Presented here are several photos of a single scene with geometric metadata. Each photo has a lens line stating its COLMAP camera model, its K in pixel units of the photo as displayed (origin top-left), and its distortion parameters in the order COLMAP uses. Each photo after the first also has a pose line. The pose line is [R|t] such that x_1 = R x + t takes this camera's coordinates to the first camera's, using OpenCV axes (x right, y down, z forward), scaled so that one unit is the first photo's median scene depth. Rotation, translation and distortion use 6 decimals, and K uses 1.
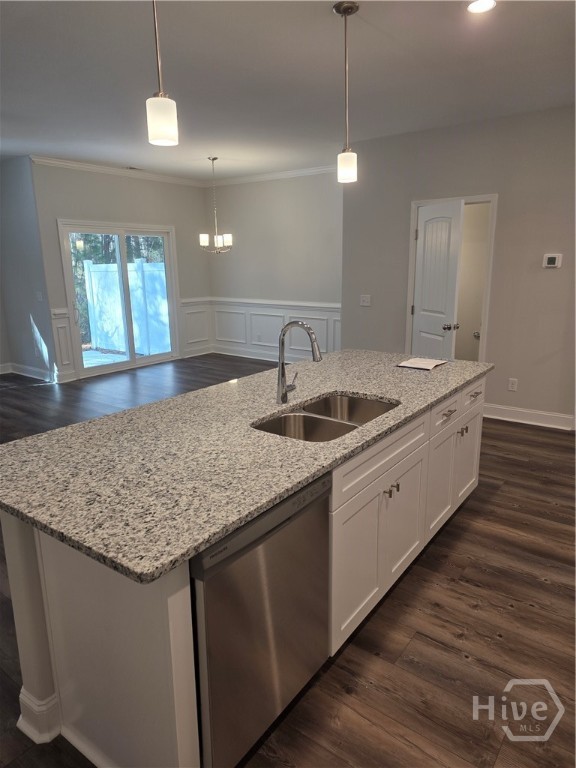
lens RADIAL K [[514.4, 0, 301.2], [0, 514.4, 390.2], [0, 0, 1]] dist [0.066630, -0.037801]
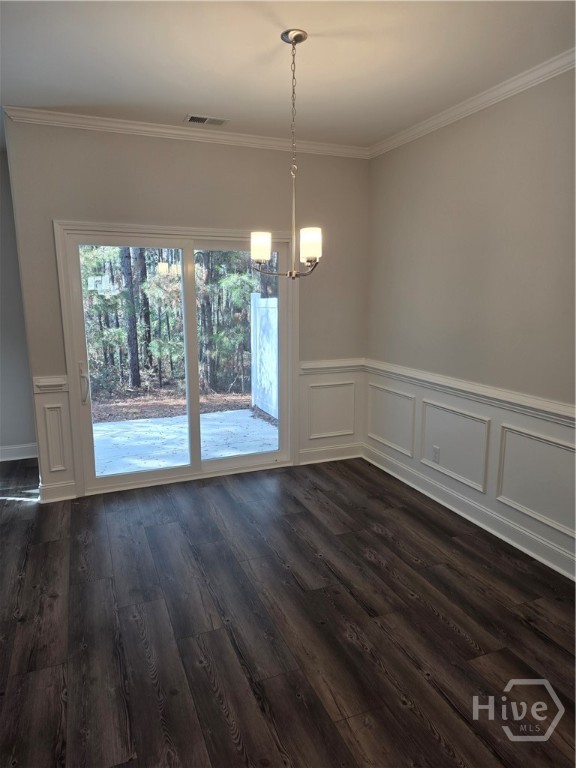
lens RADIAL K [[514.4, 0, 287.6], [0, 514.4, 385.2], [0, 0, 1]] dist [0.066630, -0.037801]
pose [[0.848757, 0.098538, -0.519521, 0.117620], [-0.131824, 0.990894, -0.027421, -0.353169], [0.512088, 0.091759, 0.854018, 1.378582]]
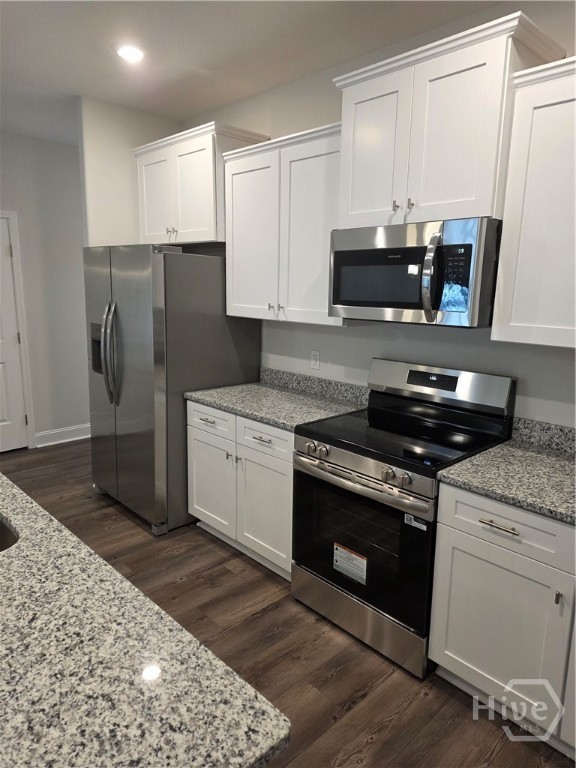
lens RADIAL K [[514.4, 0, 285.8], [0, 514.4, 383.5], [0, 0, 1]] dist [0.066630, -0.037801]
pose [[0.188689, -0.182552, 0.964920, -0.334776], [0.225461, 0.964377, 0.138361, -0.077894], [-0.955805, 0.191445, 0.223126, 0.271375]]
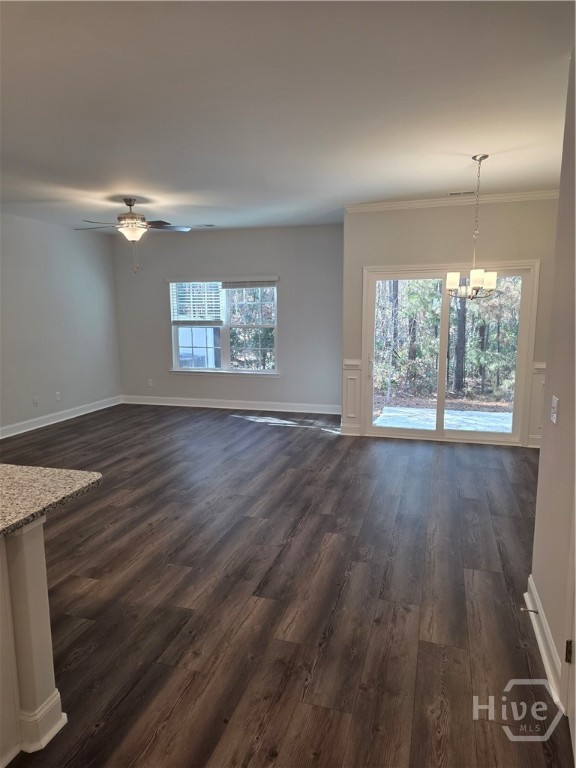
lens RADIAL K [[514.4, 0, 277.6], [0, 514.4, 389.8], [0, 0, 1]] dist [0.066630, -0.037801]
pose [[0.314755, 0.152988, -0.936762, 0.830089], [-0.226542, 0.970511, 0.082381, -0.318860], [0.921742, 0.186286, 0.340131, 1.198850]]
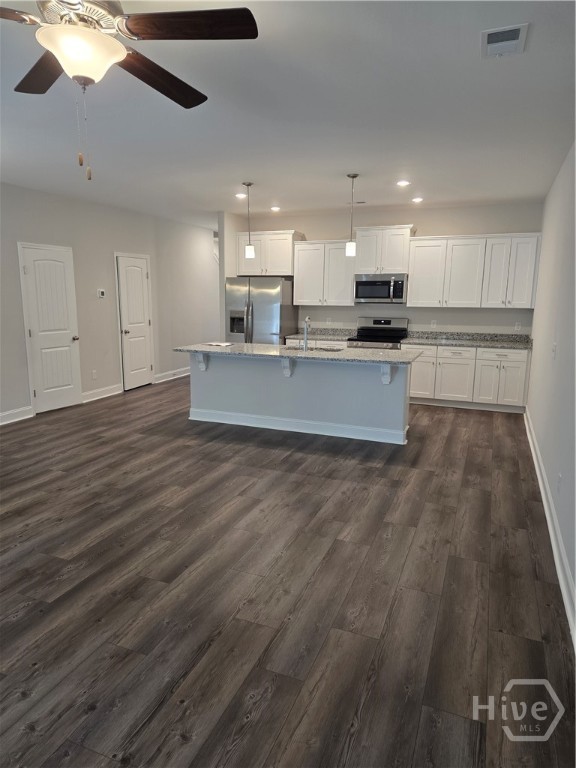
lens RADIAL K [[514.4, 0, 278.3], [0, 514.4, 380.6], [0, 0, 1]] dist [0.066630, -0.037801]
pose [[-0.232715, -0.162803, 0.958822, -1.853201], [0.231012, 0.948419, 0.217106, -0.314228], [-0.944710, 0.272023, -0.183102, 1.252130]]
